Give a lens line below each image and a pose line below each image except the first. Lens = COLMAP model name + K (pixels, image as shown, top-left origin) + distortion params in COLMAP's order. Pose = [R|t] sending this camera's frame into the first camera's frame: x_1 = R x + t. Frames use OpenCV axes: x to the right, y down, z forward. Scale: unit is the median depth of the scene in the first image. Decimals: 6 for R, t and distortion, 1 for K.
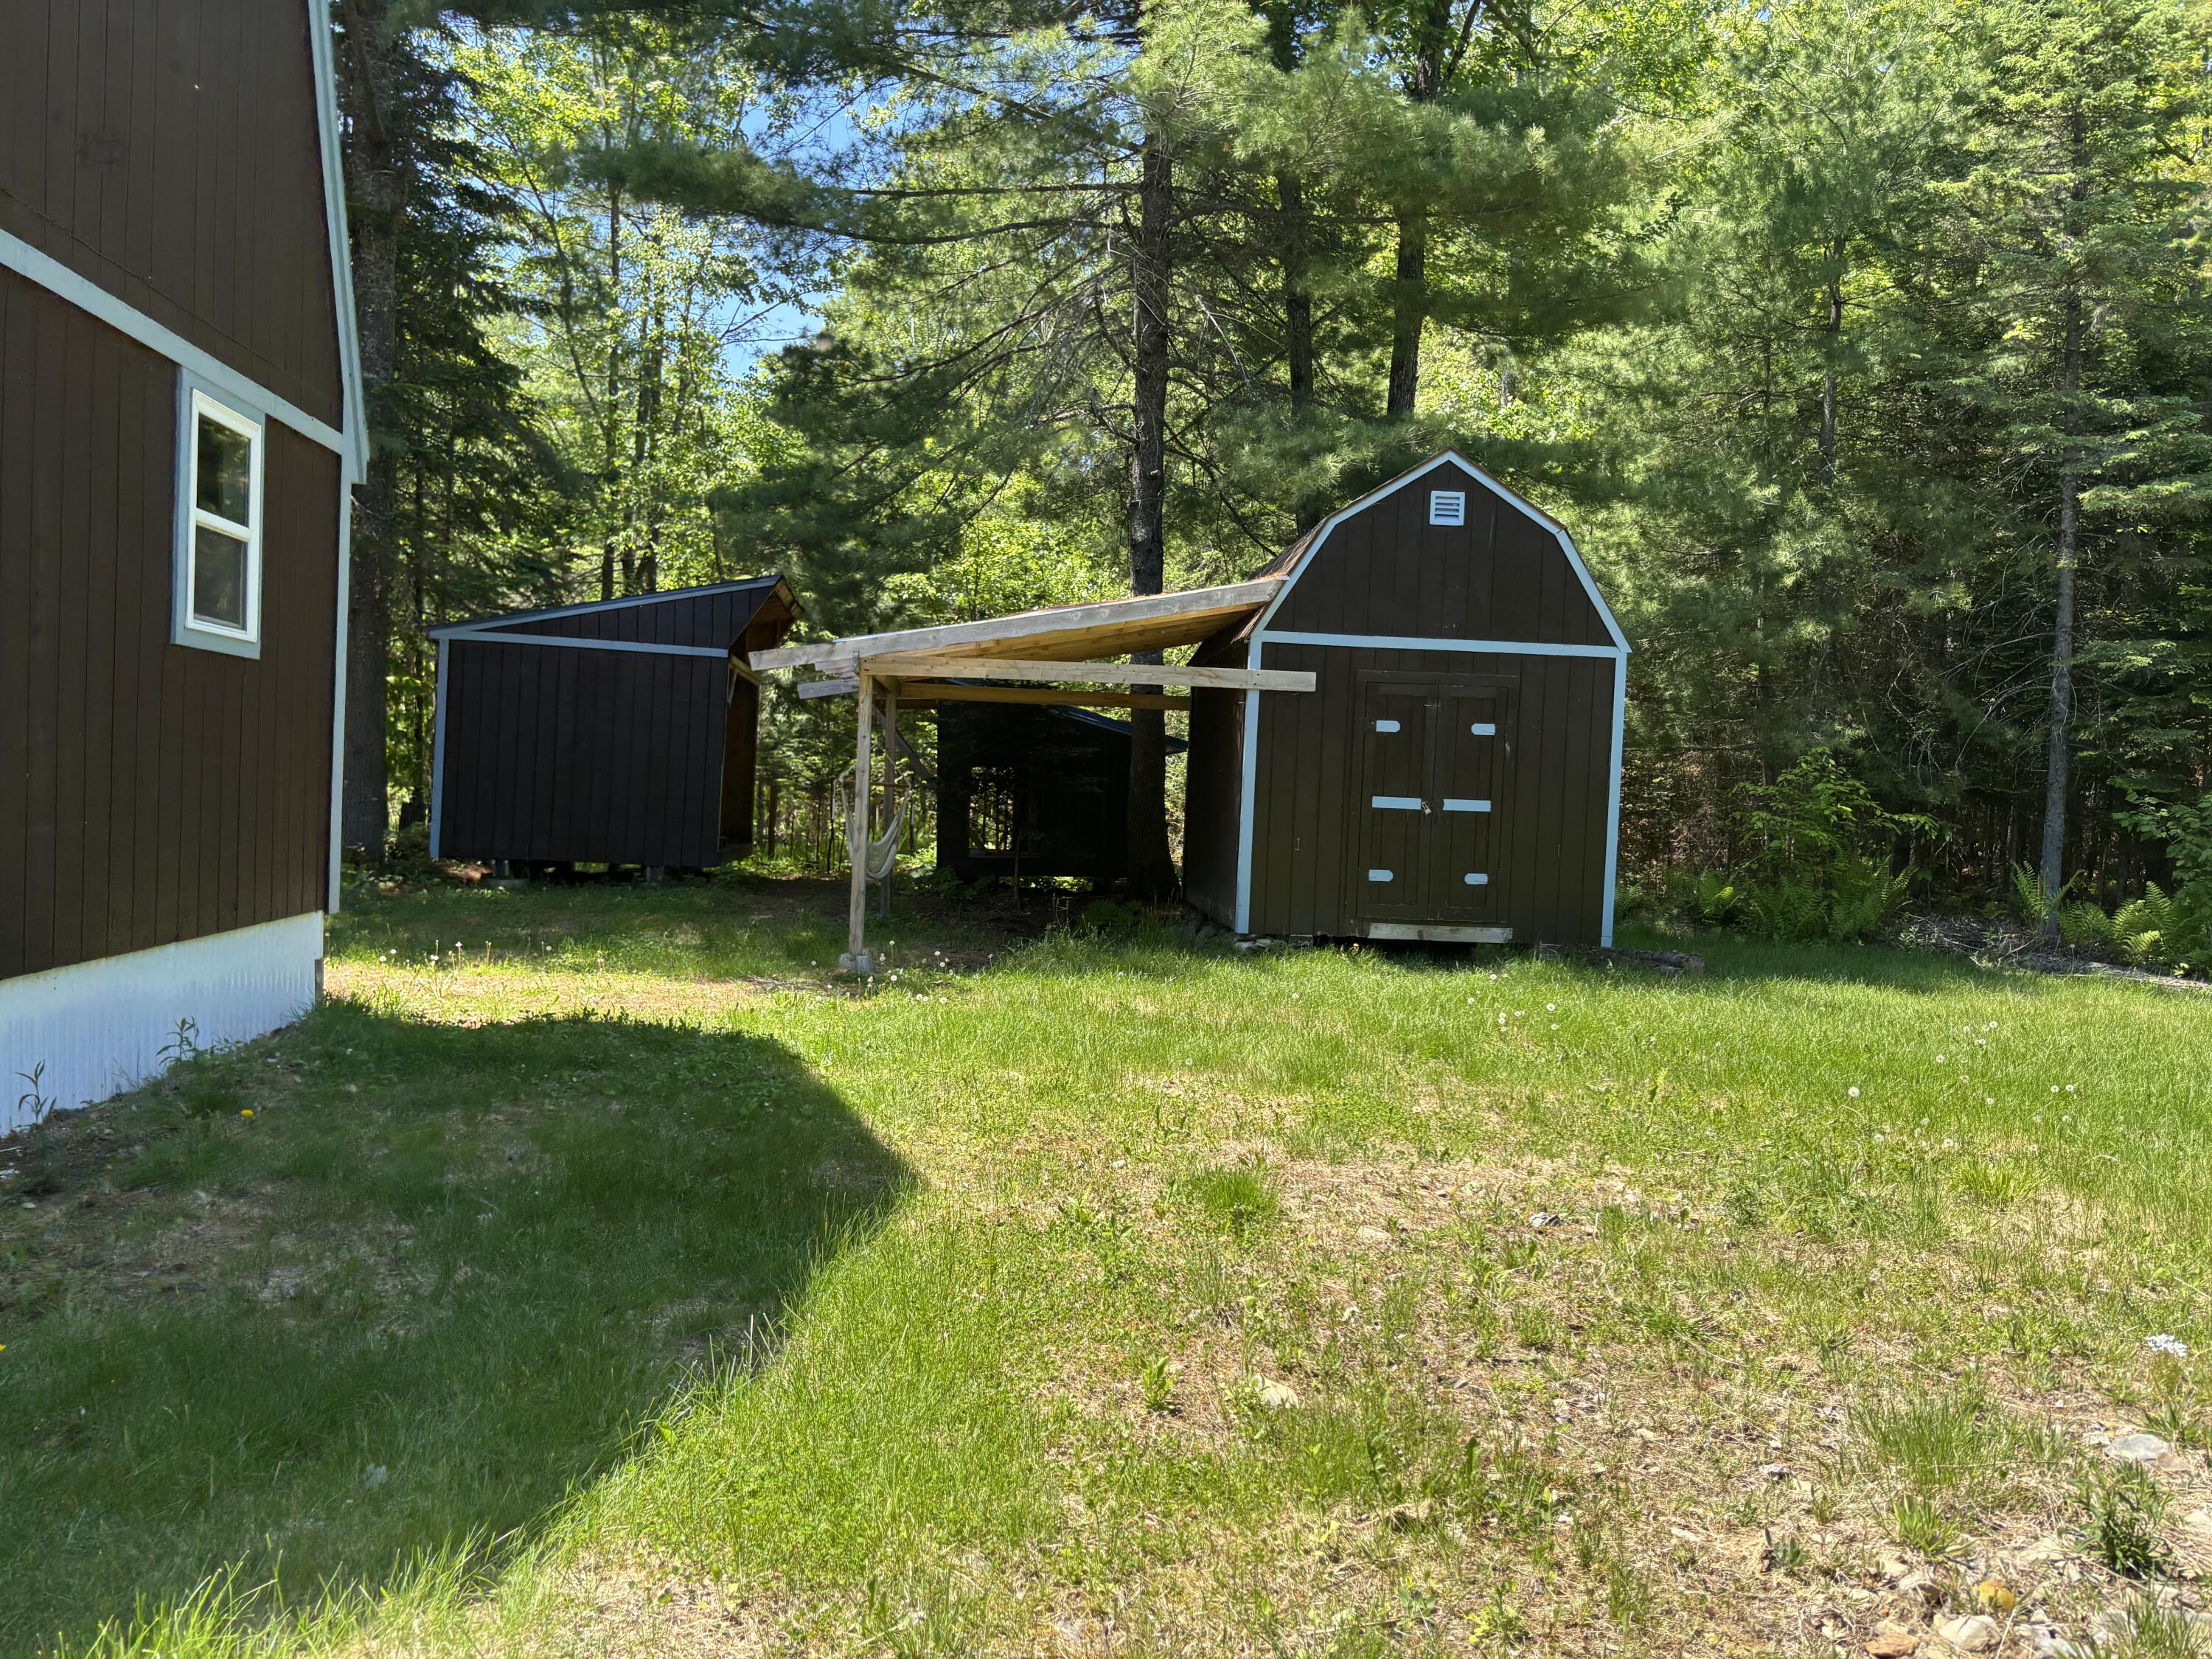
lens RADIAL K [[1683.7, 0, 1110.1], [0, 1683.7, 831.9], [0, 0, 1]] dist [0.047586, -0.084099]
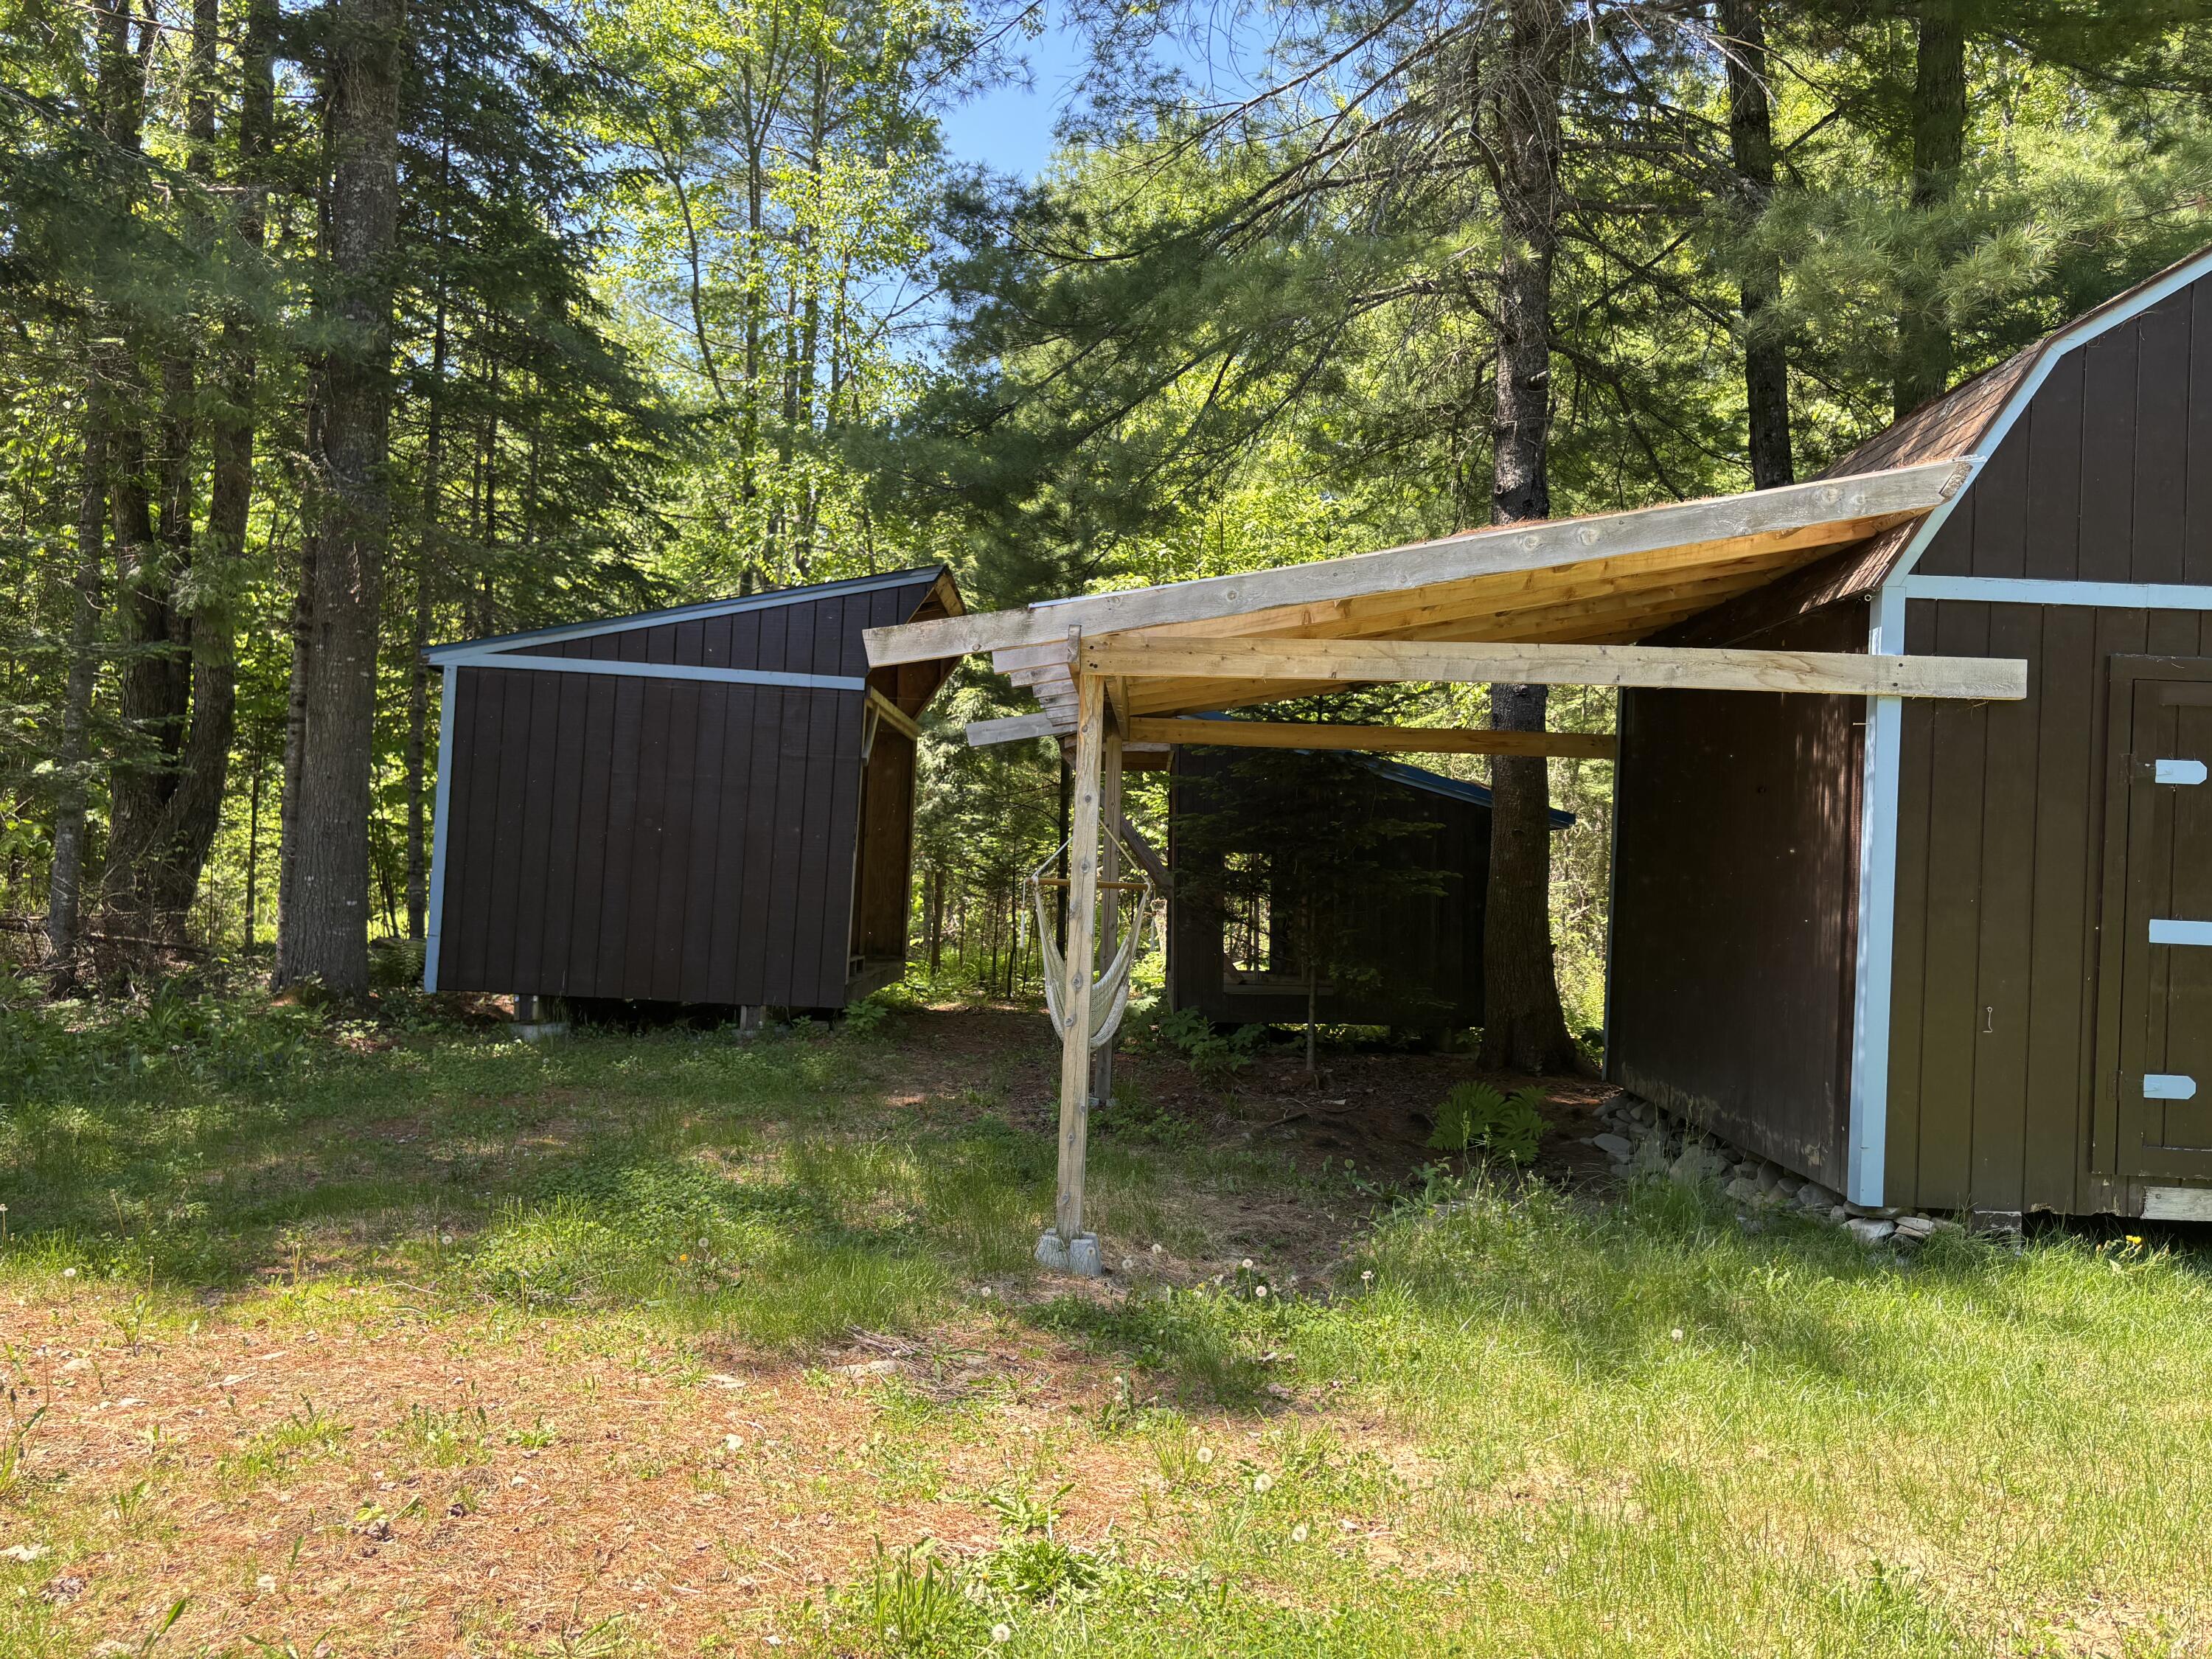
lens RADIAL K [[1683.7, 0, 1104.8], [0, 1683.7, 824.0], [0, 0, 1]] dist [0.047586, -0.084099]
pose [[0.994192, -0.004174, -0.107542, -0.084859], [-0.001463, 0.998631, -0.052282, -0.022363], [0.107613, 0.052136, 0.992825, 0.491976]]
